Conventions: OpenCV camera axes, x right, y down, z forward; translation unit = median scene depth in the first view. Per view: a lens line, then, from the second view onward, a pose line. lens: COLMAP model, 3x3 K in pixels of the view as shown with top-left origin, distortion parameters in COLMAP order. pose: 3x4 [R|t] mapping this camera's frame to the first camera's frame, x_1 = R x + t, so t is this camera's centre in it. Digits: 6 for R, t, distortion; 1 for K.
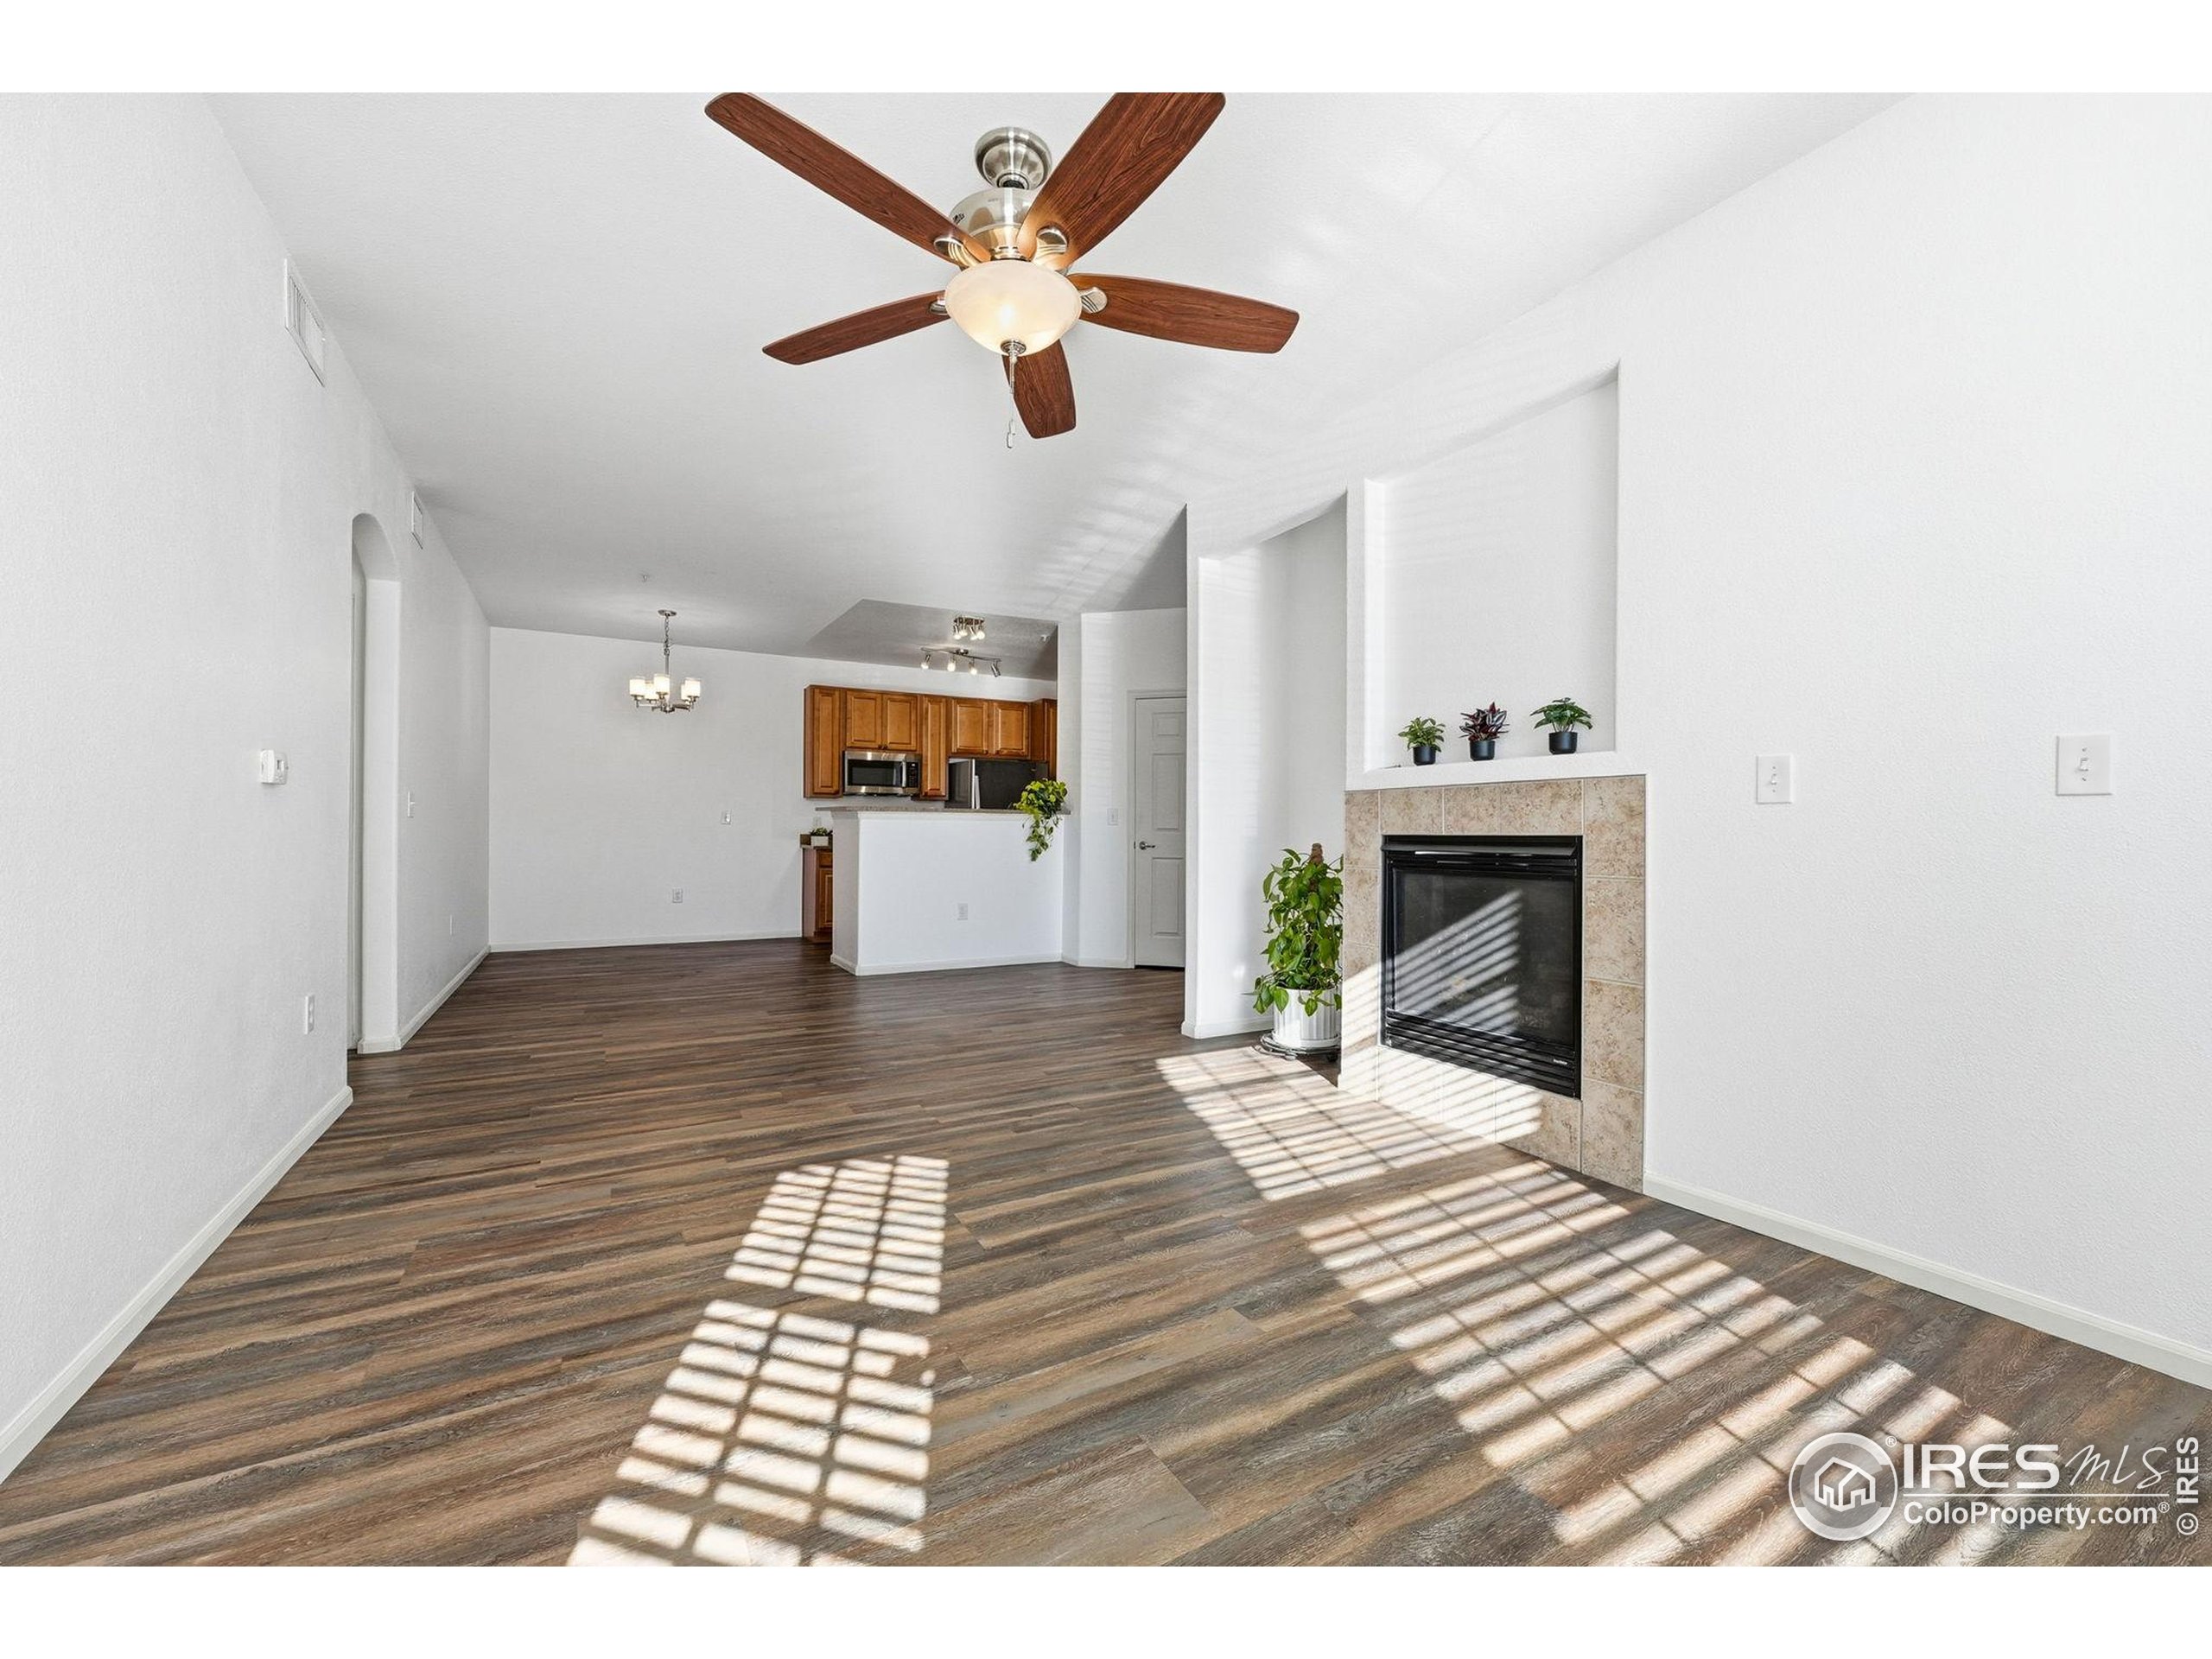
lens RADIAL K [[896.5, 0, 1102.0], [0, 896.5, 834.4], [0, 0, 1]] dist [0.000119, 0.000588]
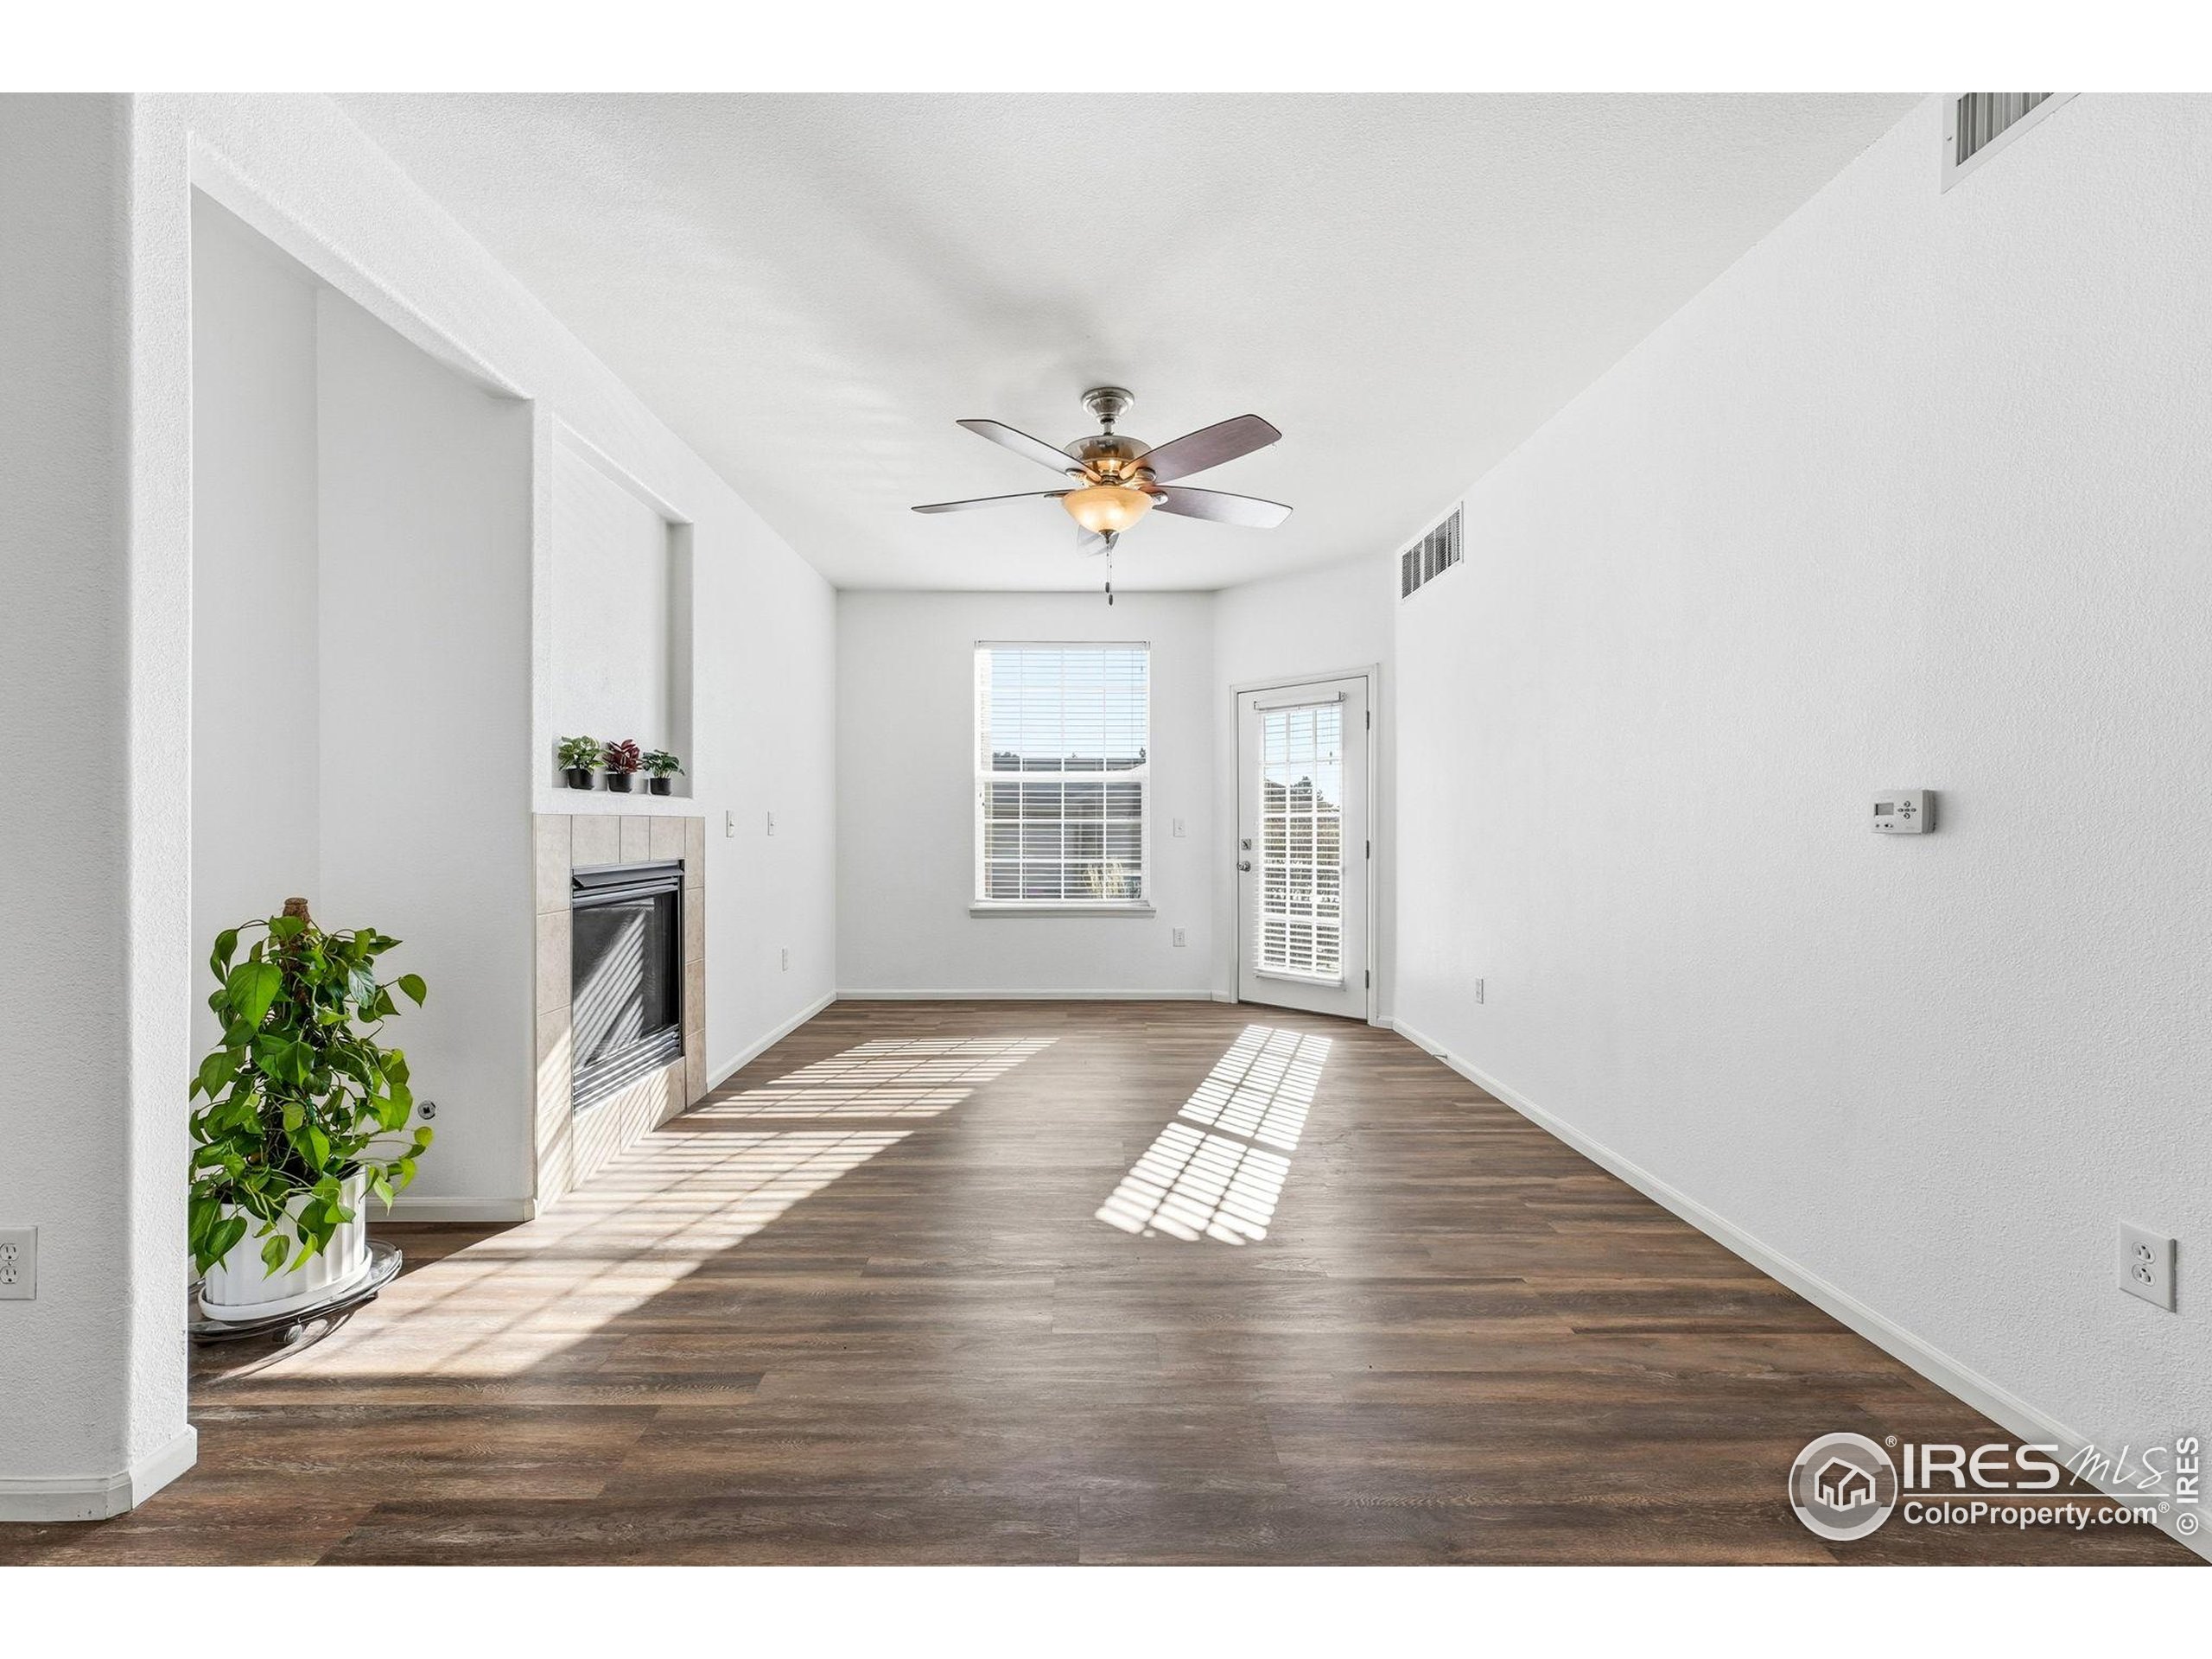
lens RADIAL K [[896.5, 0, 1082.6], [0, 896.5, 834.6], [0, 0, 1]] dist [0.000119, 0.000588]
pose [[-0.876610, -0.013206, 0.481020, -0.555297], [-0.008681, 0.999895, 0.011632, -0.049705], [-0.481123, 0.006021, -0.876633, 1.661011]]
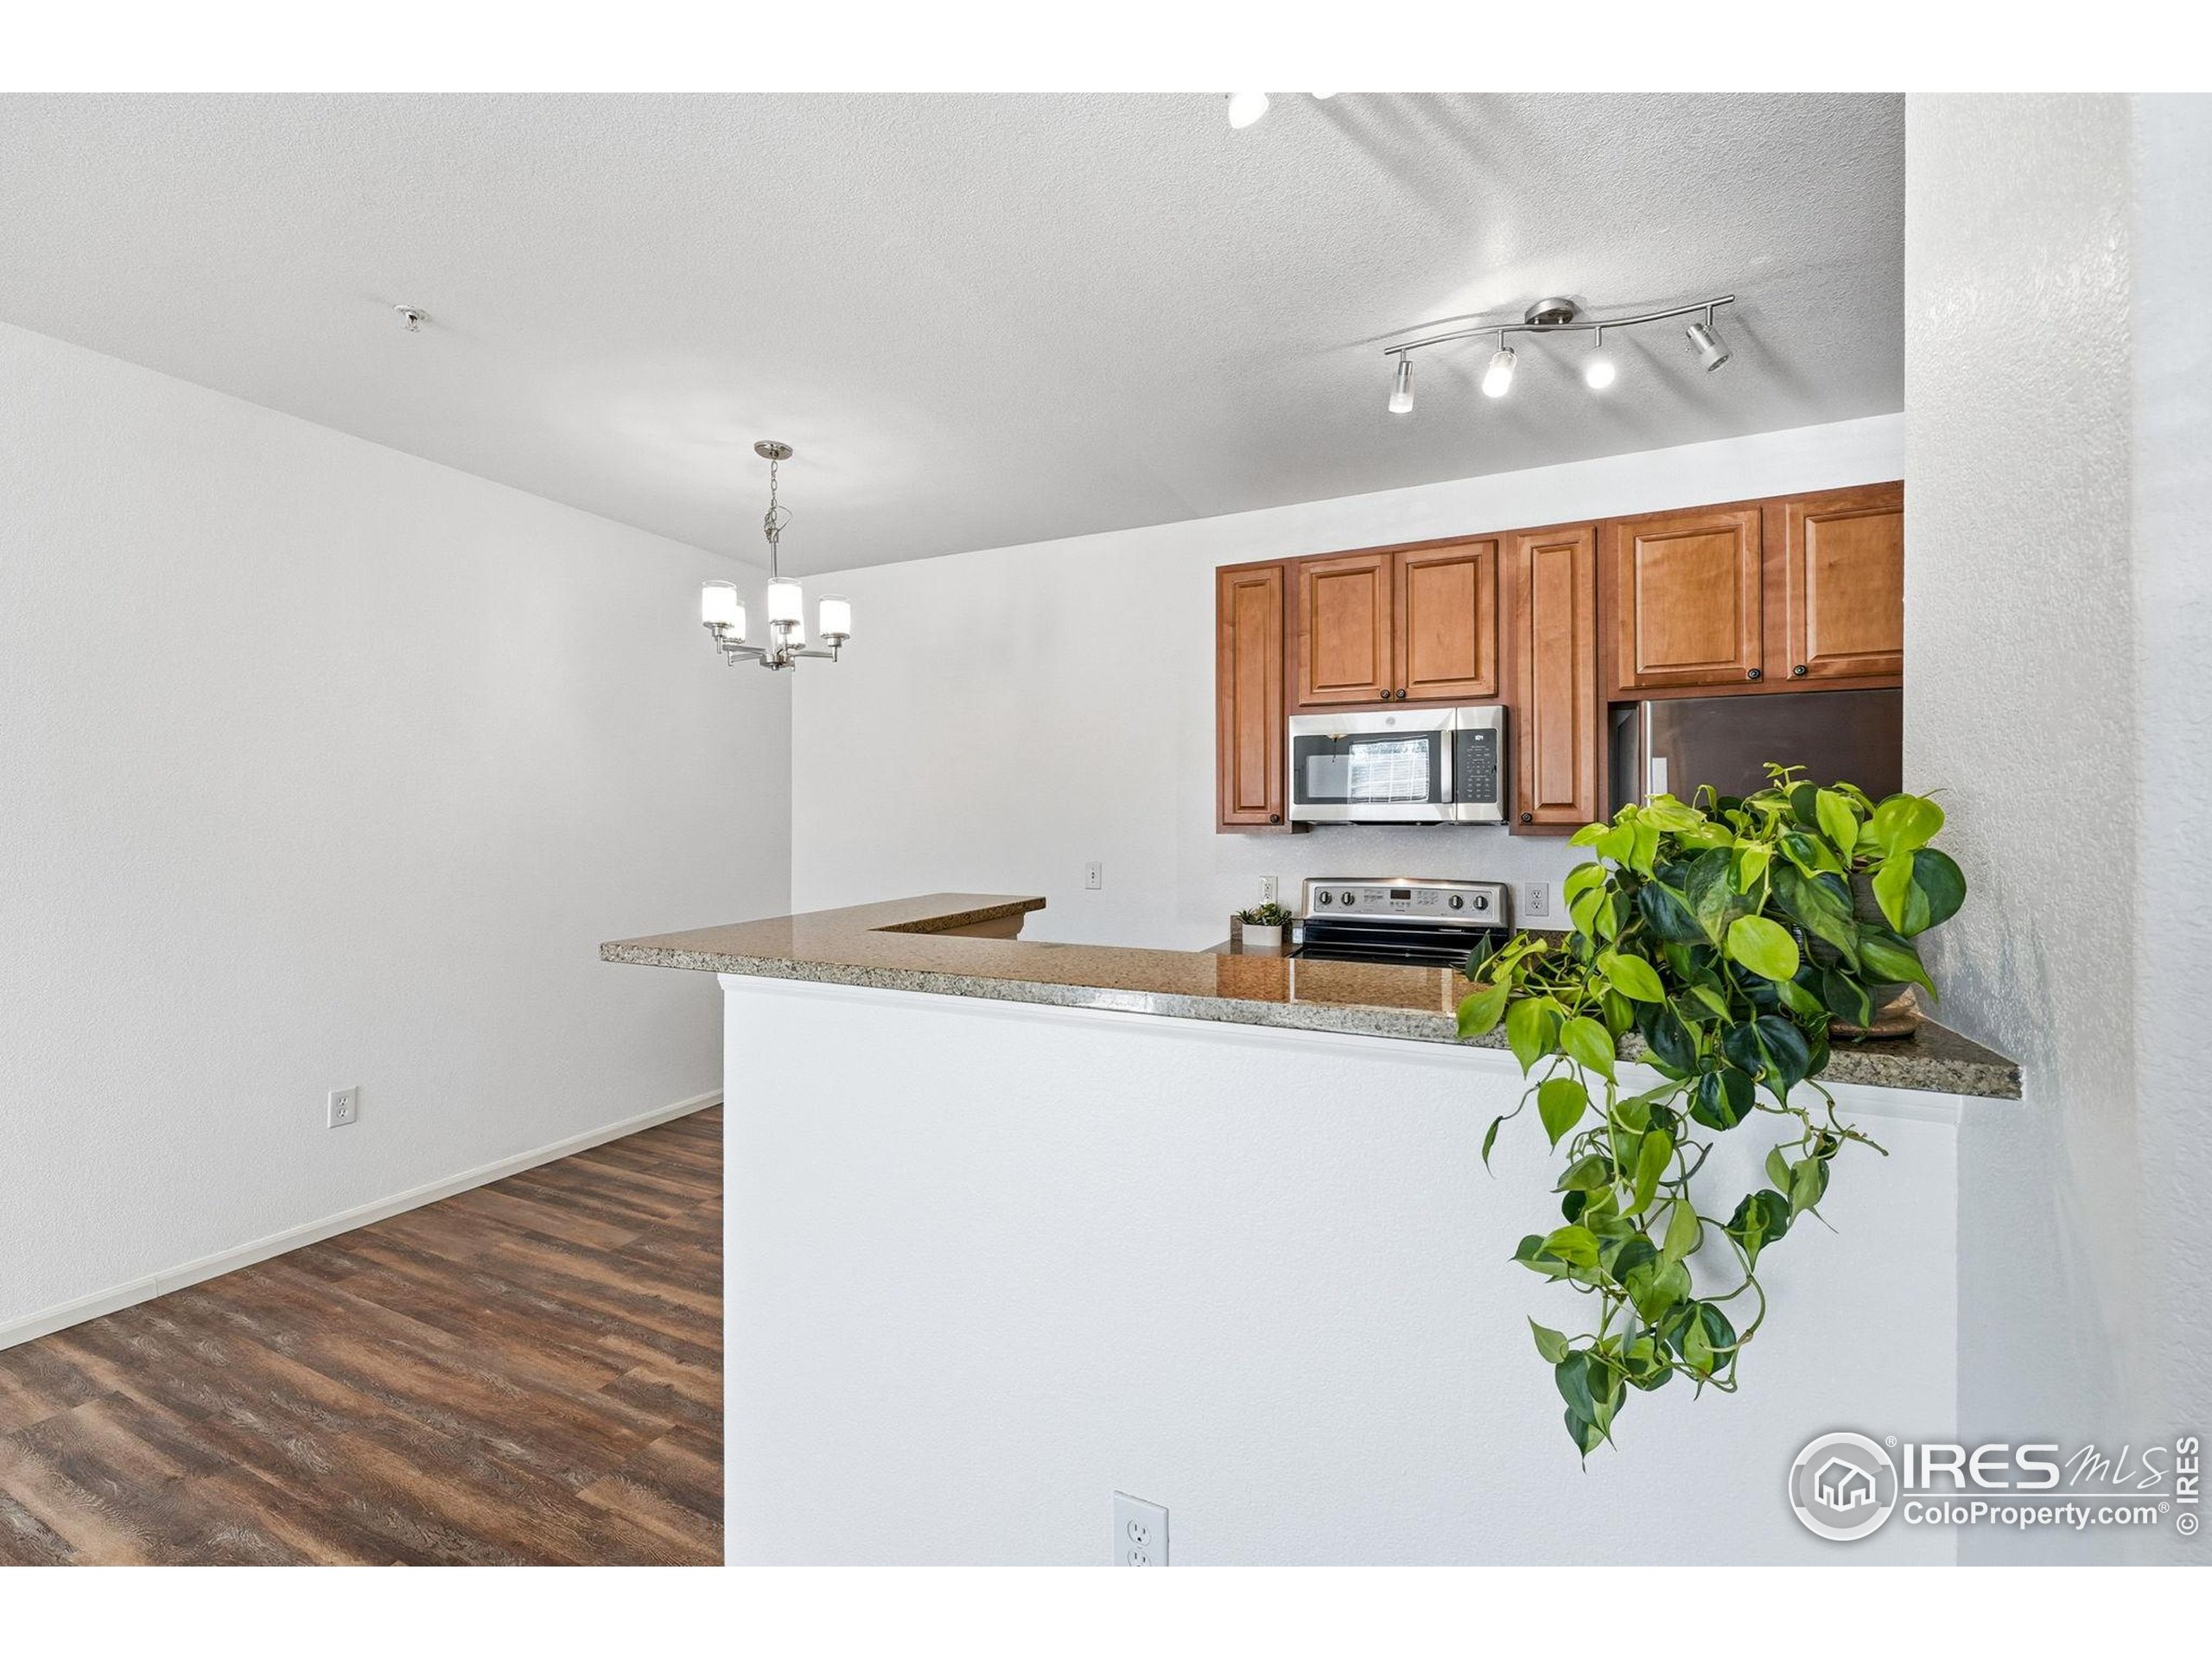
lens RADIAL K [[896.5, 0, 1111.4], [0, 896.5, 827.3], [0, 0, 1]] dist [0.000119, 0.000588]
pose [[0.586221, -0.004067, -0.810141, -0.028436], [0.006813, 0.999977, -0.000089, -0.123907], [0.810123, -0.005467, 0.586235, 1.946468]]
